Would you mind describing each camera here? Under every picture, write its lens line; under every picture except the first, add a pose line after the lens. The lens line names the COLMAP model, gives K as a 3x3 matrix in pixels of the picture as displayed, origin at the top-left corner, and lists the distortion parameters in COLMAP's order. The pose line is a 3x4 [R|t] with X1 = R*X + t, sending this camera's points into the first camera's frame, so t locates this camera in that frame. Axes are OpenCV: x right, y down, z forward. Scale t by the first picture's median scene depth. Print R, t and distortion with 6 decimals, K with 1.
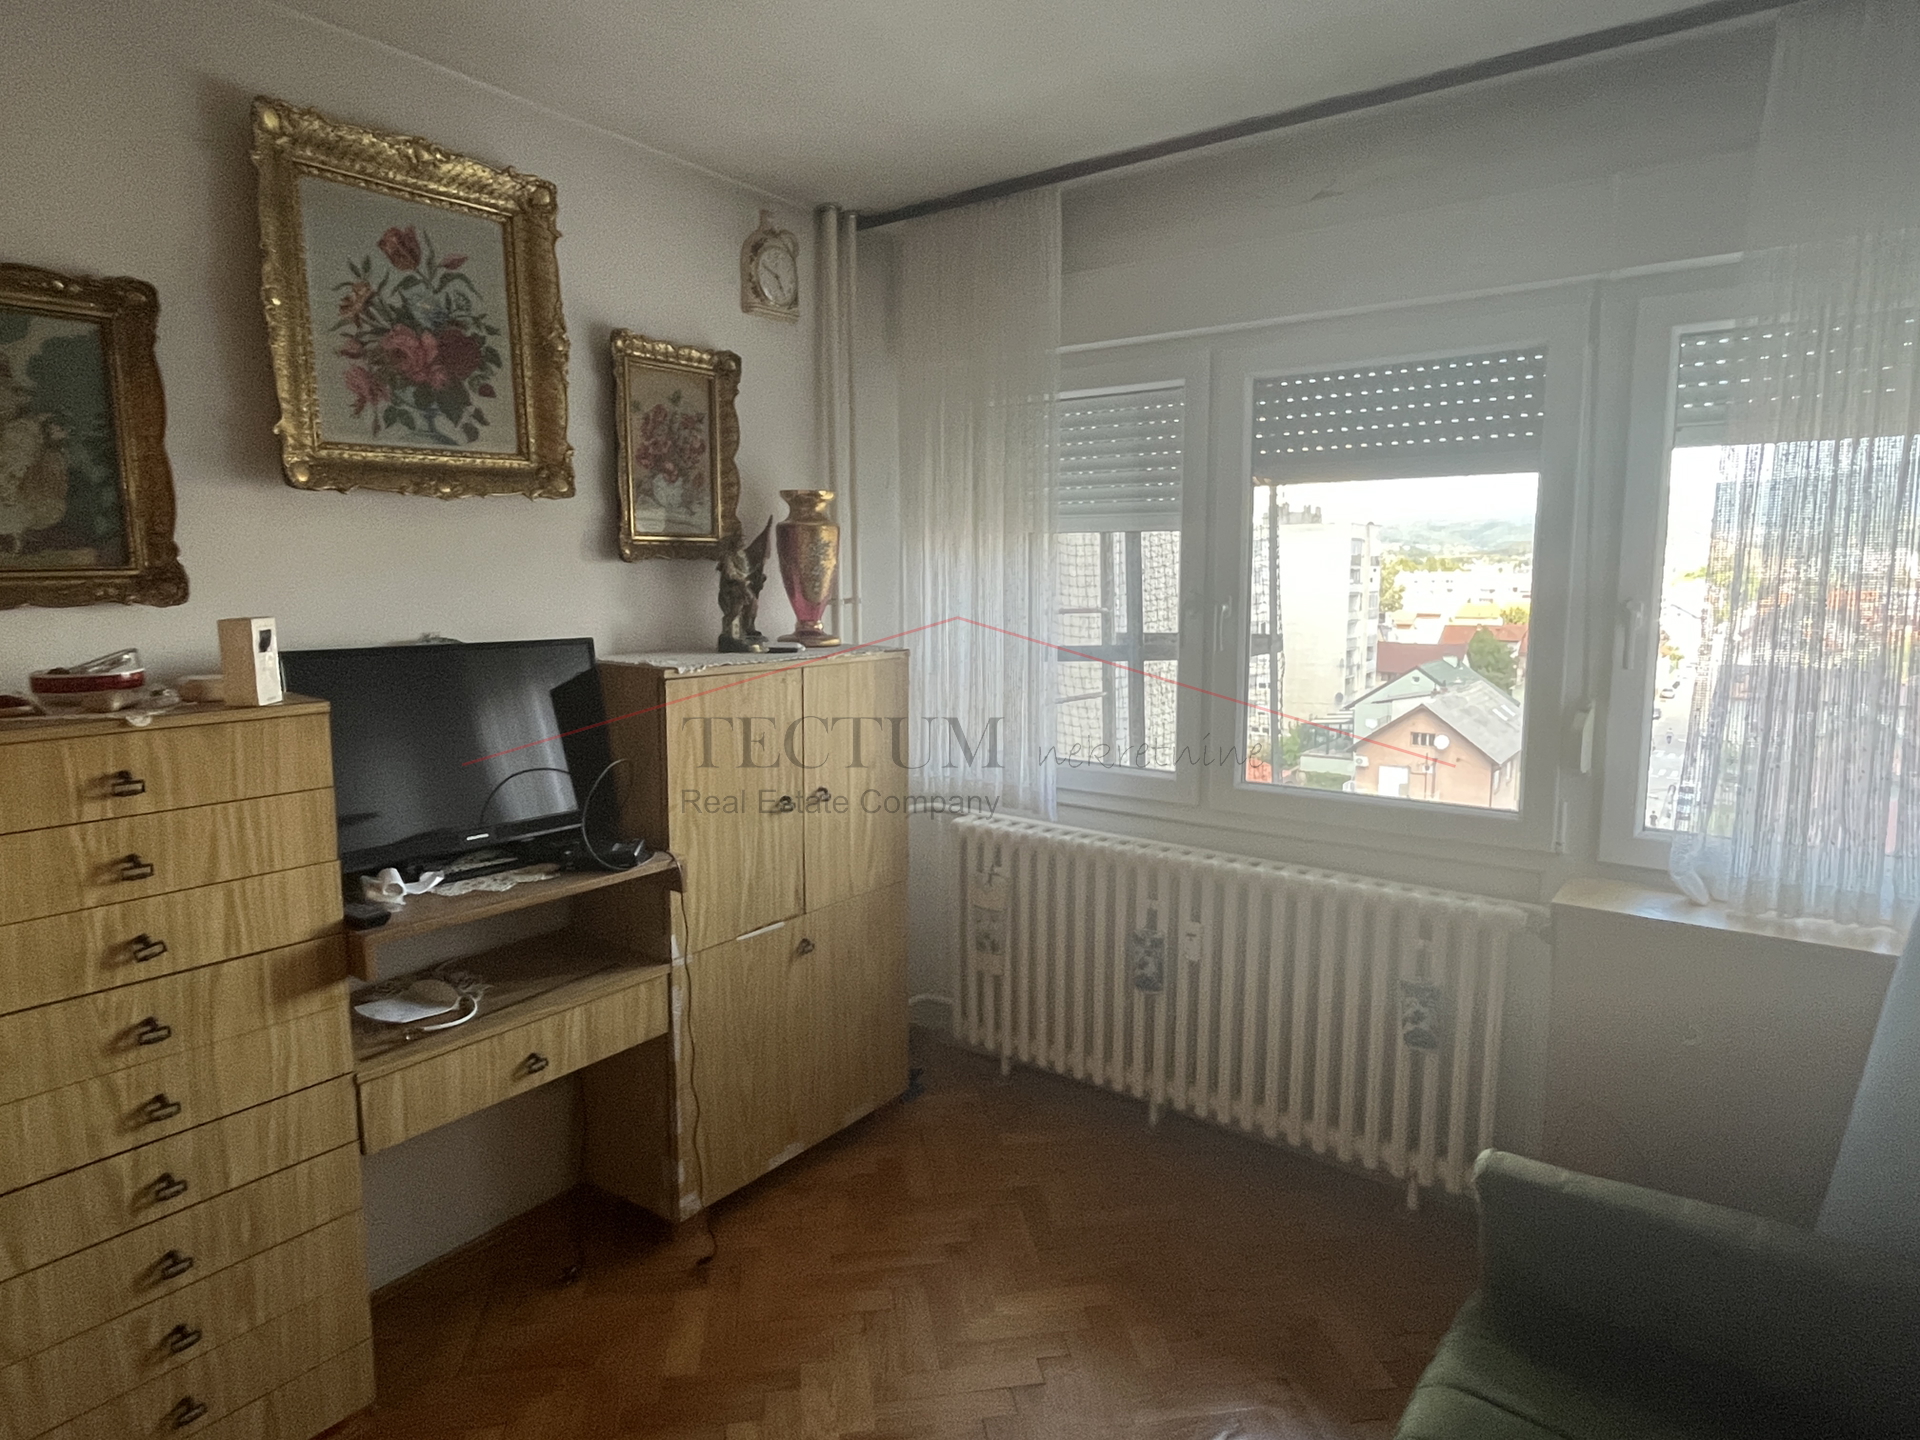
lens RADIAL K [[1113.1, 0, 961.9], [0, 1113.1, 715.4], [0, 0, 1]] dist [0.009348, 0.001882]
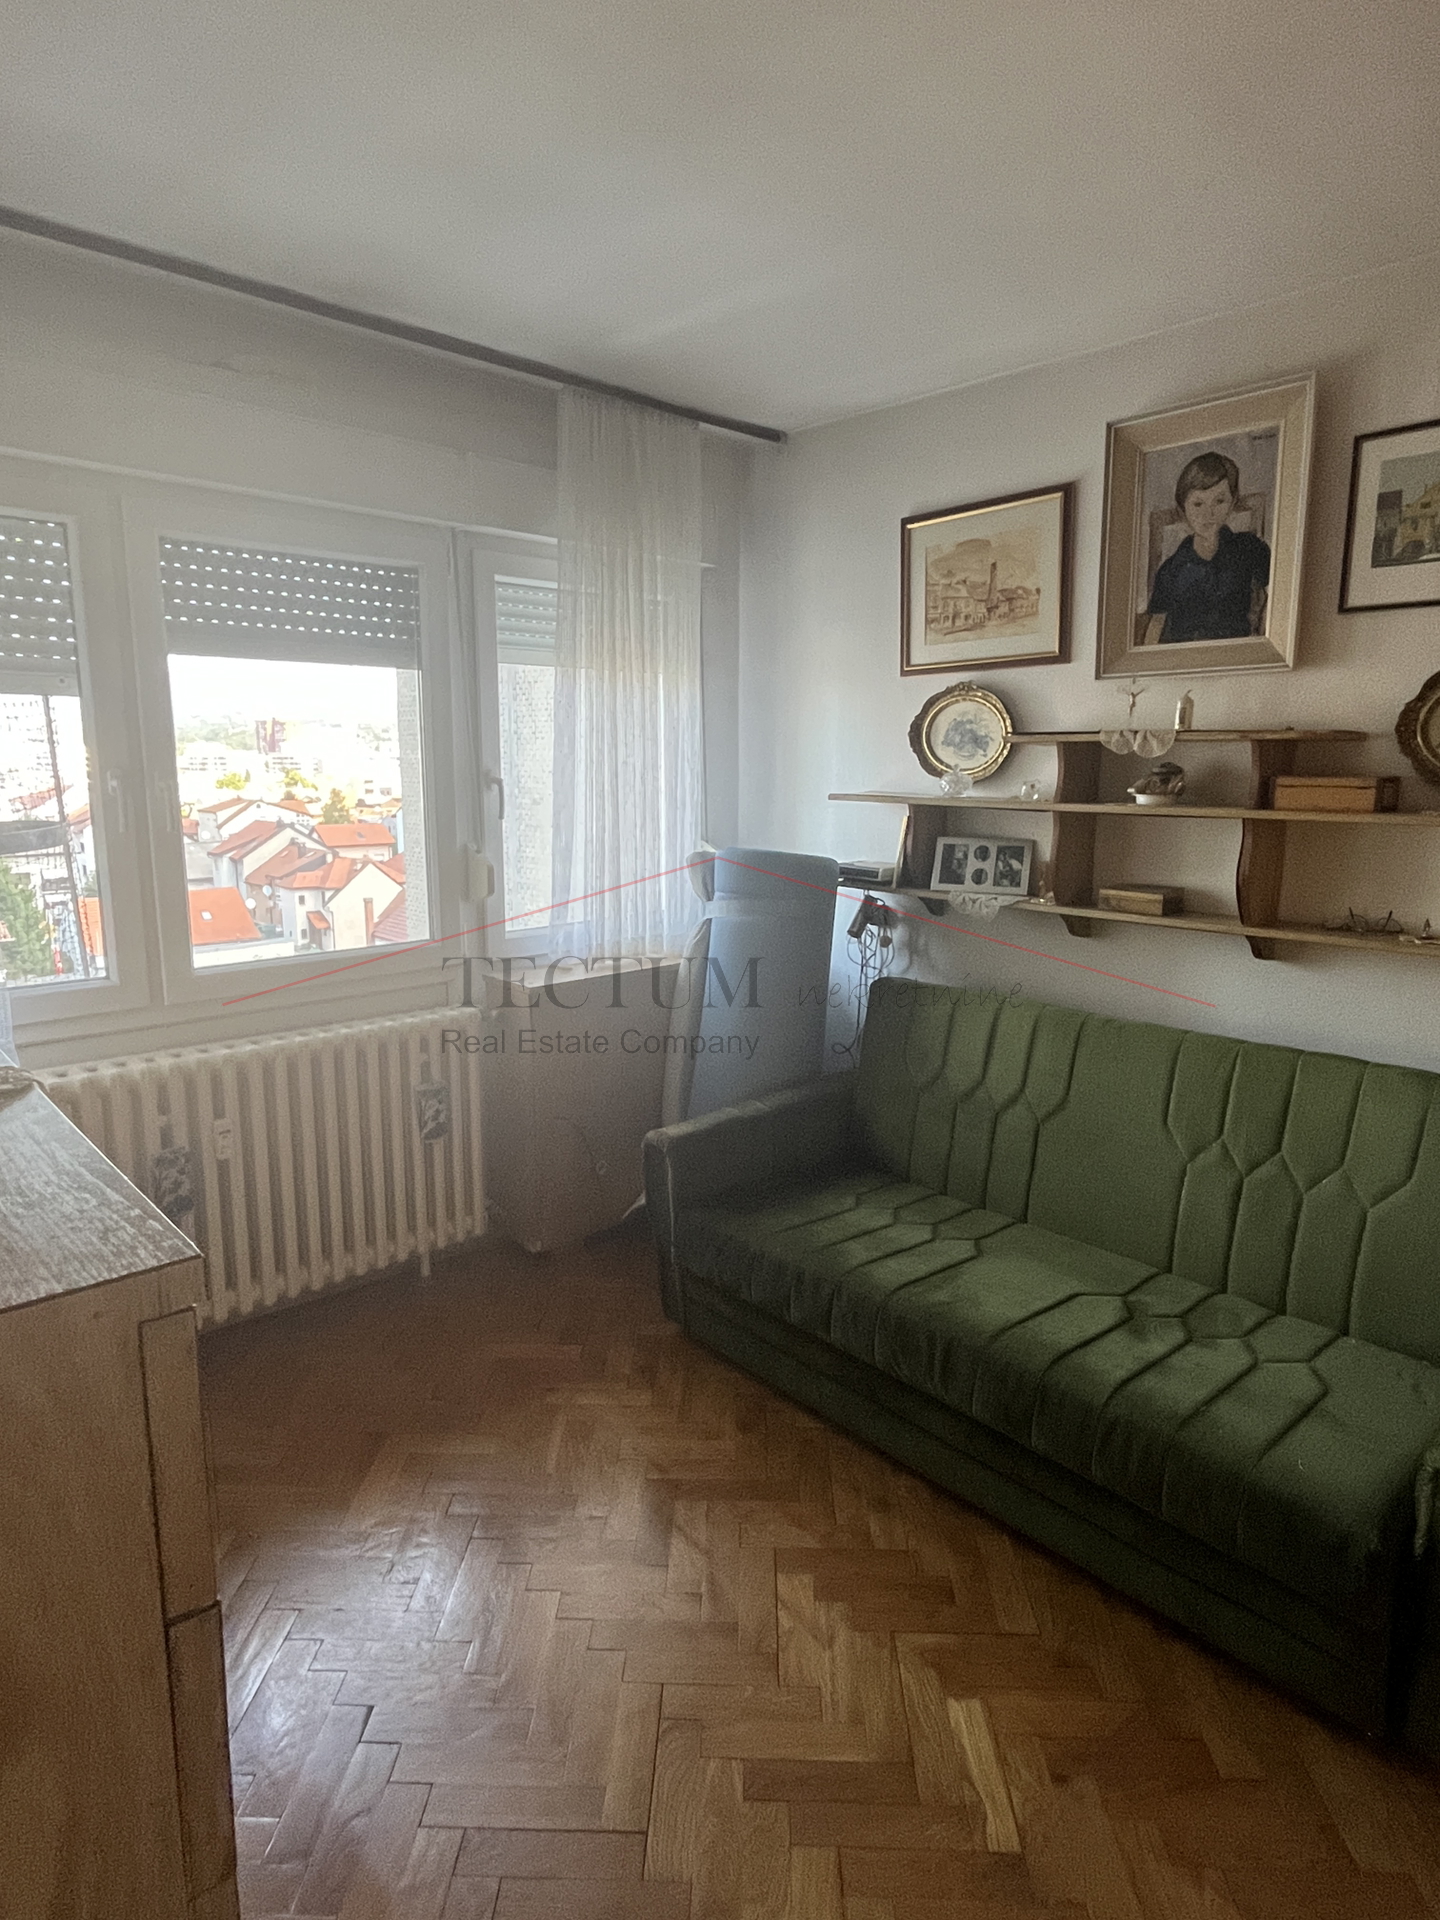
lens RADIAL K [[1113.1, 0, 732.2], [0, 1113.1, 957.2], [0, 0, 1]] dist [0.009348, 0.001882]
pose [[0.202883, -0.162025, 0.965705, -0.649818], [0.125491, 0.982385, 0.138459, -0.027684], [-0.971129, 0.093096, 0.219642, 0.394243]]
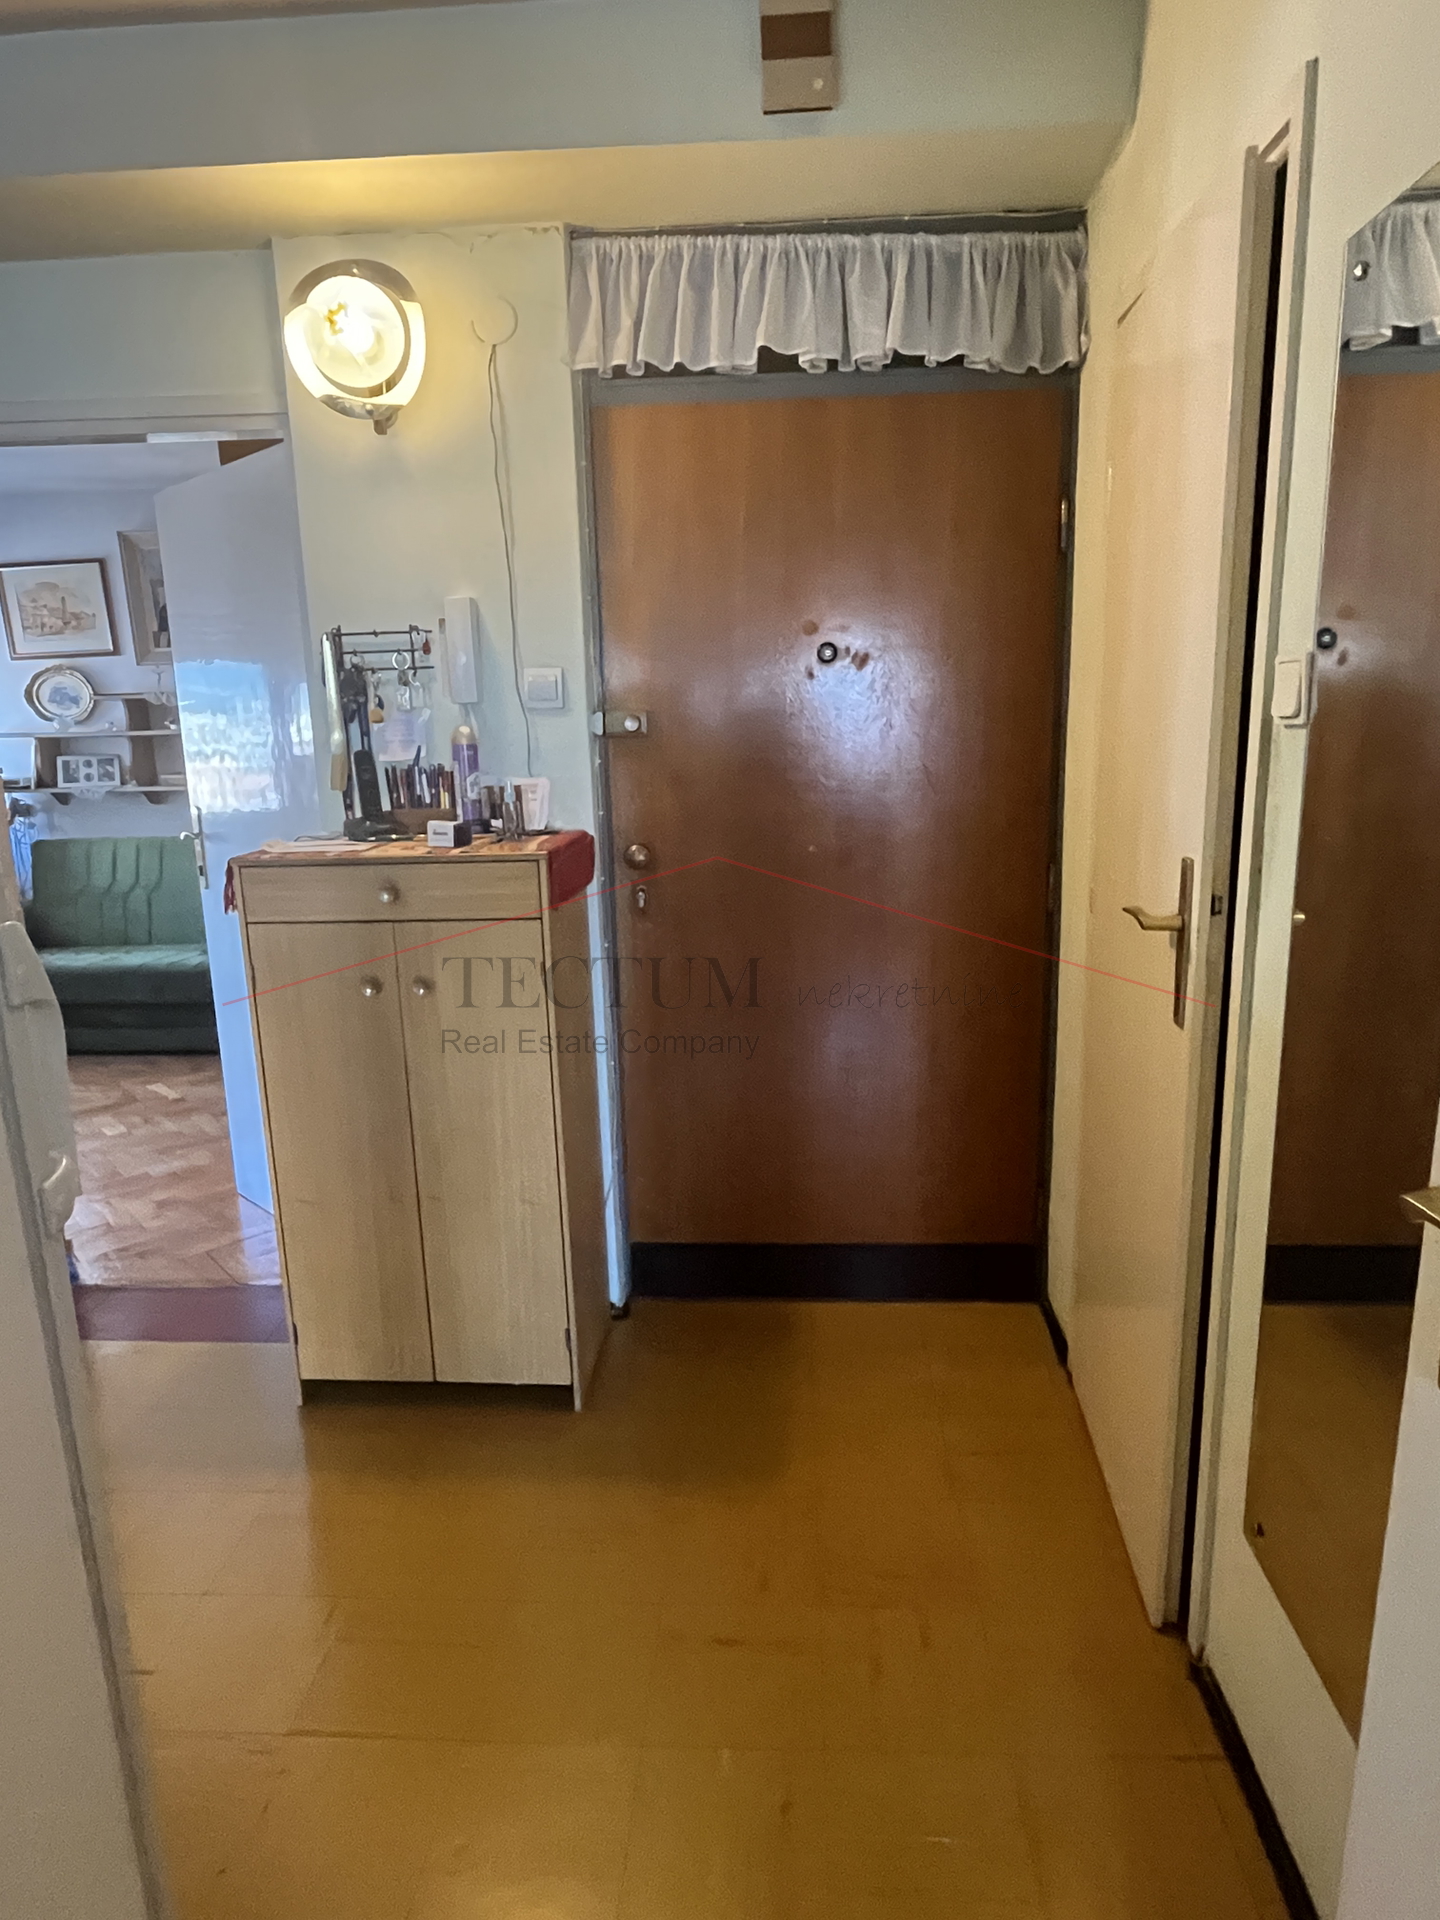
lens RADIAL K [[1117.0, 0, 724.0], [0, 1117.0, 954.8], [0, 0, 1]] dist [-0.004788, -0.001127]
pose [[-0.528013, -0.163634, 0.833322, -1.149373], [0.140500, 0.950906, 0.275748, -0.018963], [-0.837533, 0.262681, -0.479101, 0.430886]]
